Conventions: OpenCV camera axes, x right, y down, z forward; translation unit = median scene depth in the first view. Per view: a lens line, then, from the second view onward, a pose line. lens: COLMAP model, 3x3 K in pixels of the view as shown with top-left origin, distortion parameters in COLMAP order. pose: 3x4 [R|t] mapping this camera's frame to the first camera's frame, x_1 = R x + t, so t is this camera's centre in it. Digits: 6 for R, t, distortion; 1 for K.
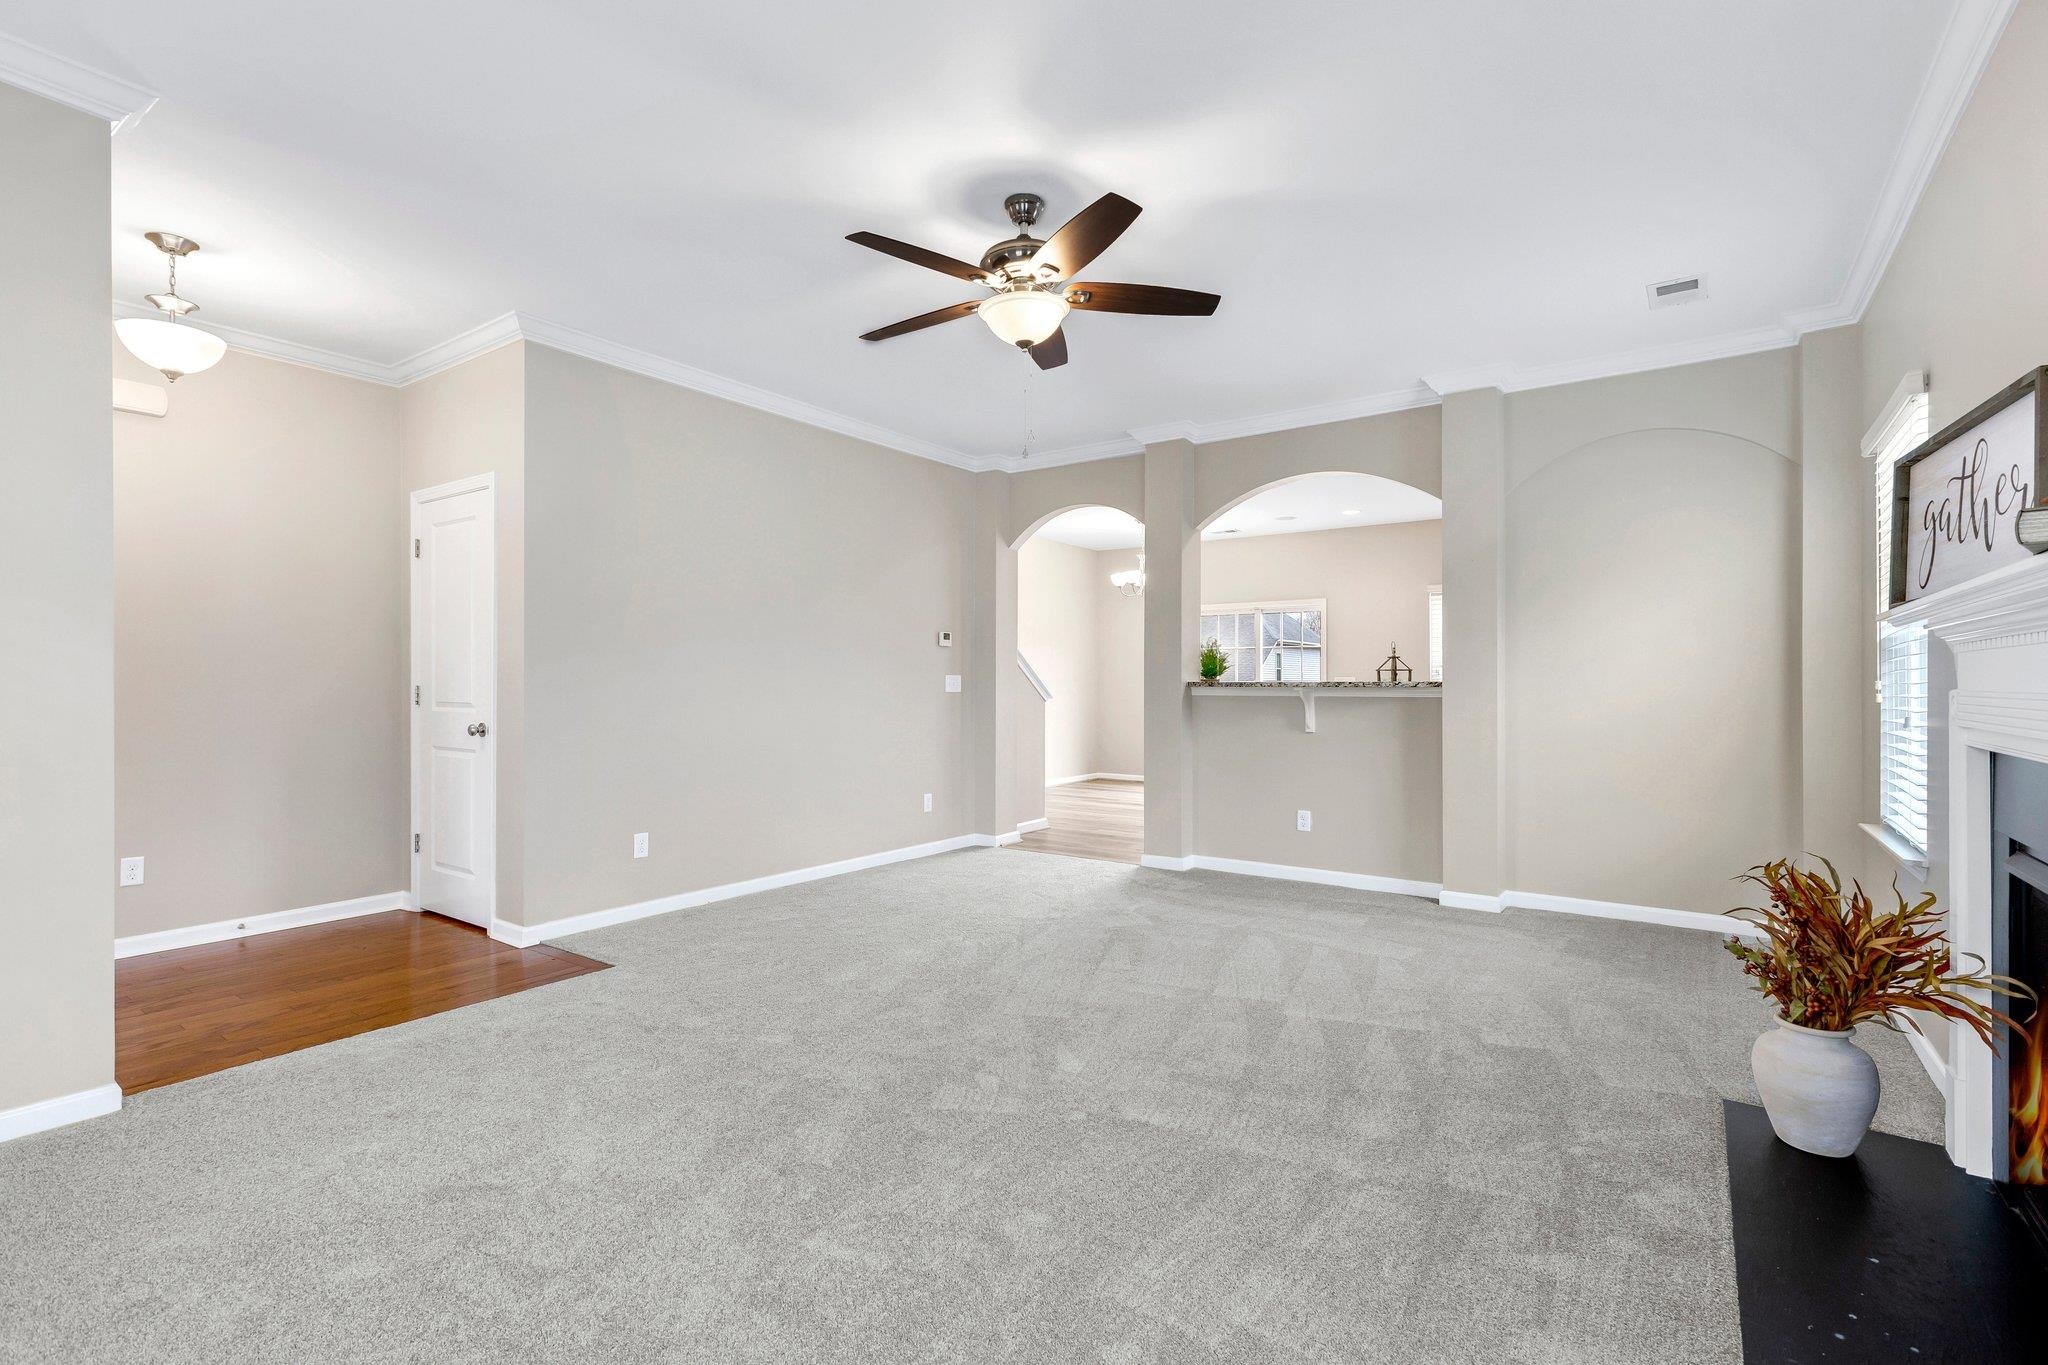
lens RADIAL K [[943.5, 0, 1014.9], [0, 943.5, 686.8], [0, 0, 1]] dist [-0.005747, -0.000710]
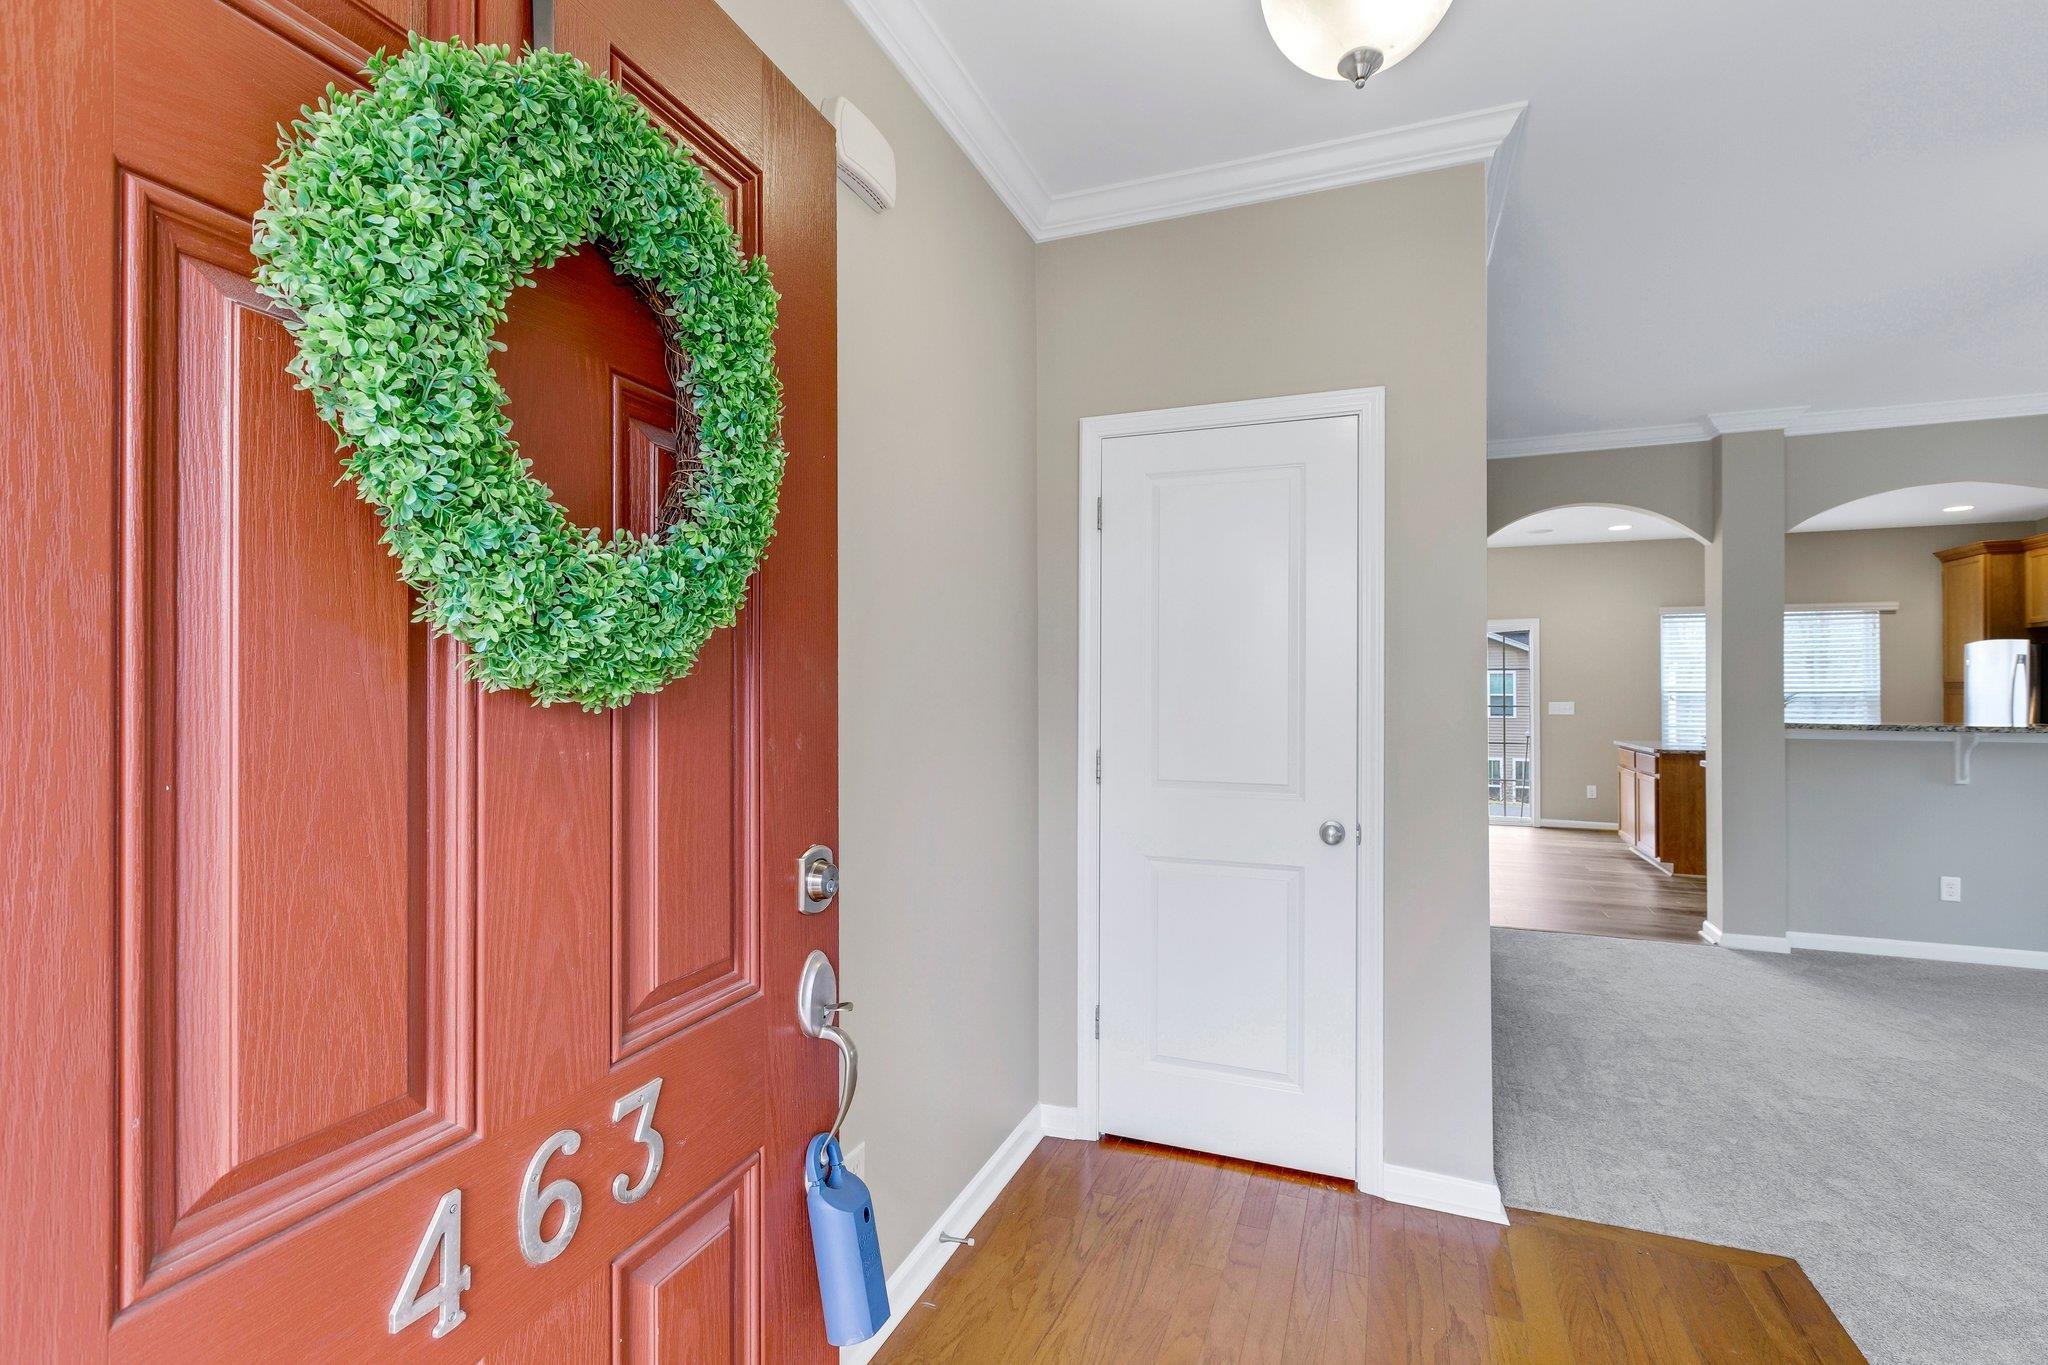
lens RADIAL K [[943.5, 0, 1028.7], [0, 943.5, 684.1], [0, 0, 1]] dist [-0.005747, -0.000710]
pose [[0.969765, 0.005785, 0.243973, -0.814612], [-0.003580, 0.999949, -0.009478, -0.036430], [-0.244016, 0.008318, 0.969736, 0.441131]]
